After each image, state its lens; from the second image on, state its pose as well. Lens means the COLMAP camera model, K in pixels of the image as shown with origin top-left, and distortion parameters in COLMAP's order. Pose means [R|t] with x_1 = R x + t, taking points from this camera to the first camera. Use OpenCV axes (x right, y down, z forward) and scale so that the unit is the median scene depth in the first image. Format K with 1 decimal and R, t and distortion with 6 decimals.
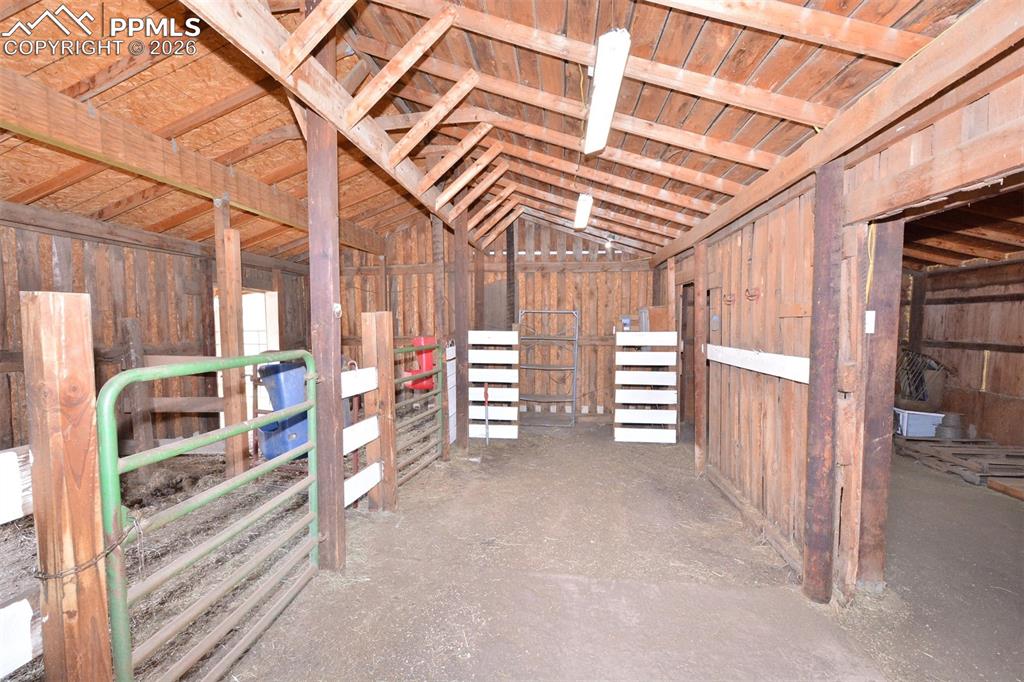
lens RADIAL K [[452.9, 0, 510.8], [0, 452.9, 349.7], [0, 0, 1]] dist [-0.002188, -0.001011]
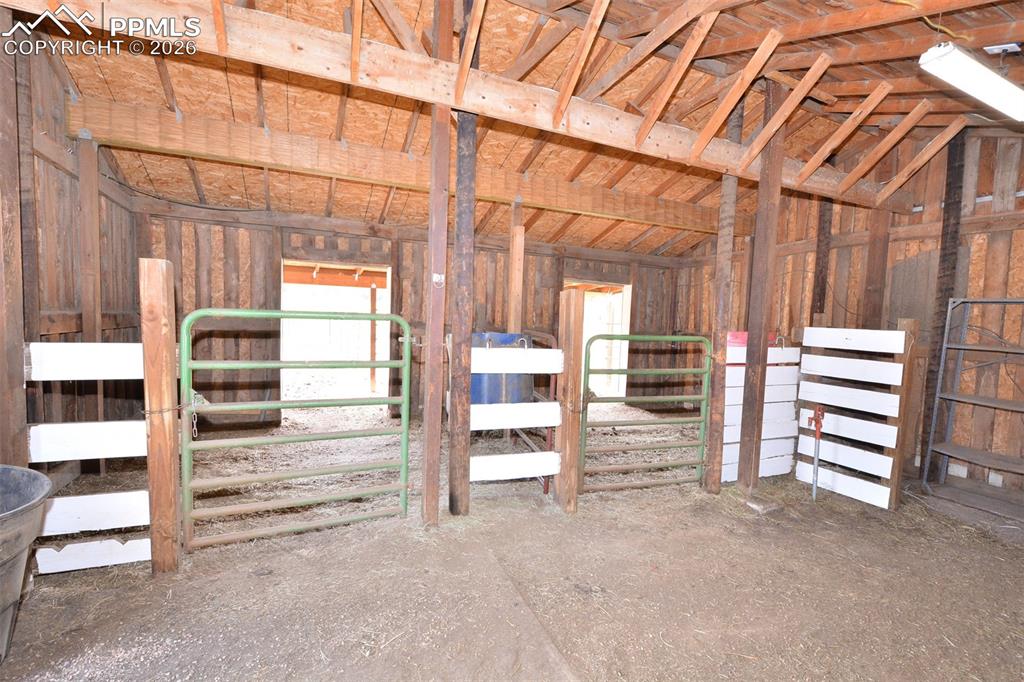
lens RADIAL K [[452.9, 0, 510.8], [0, 452.9, 349.7], [0, 0, 1]] dist [-0.002188, -0.001011]
pose [[0.513304, 0.076458, -0.854794, 0.269800], [-0.089261, 0.995378, 0.035431, 0.008917], [0.853552, 0.058113, 0.517756, 0.263778]]
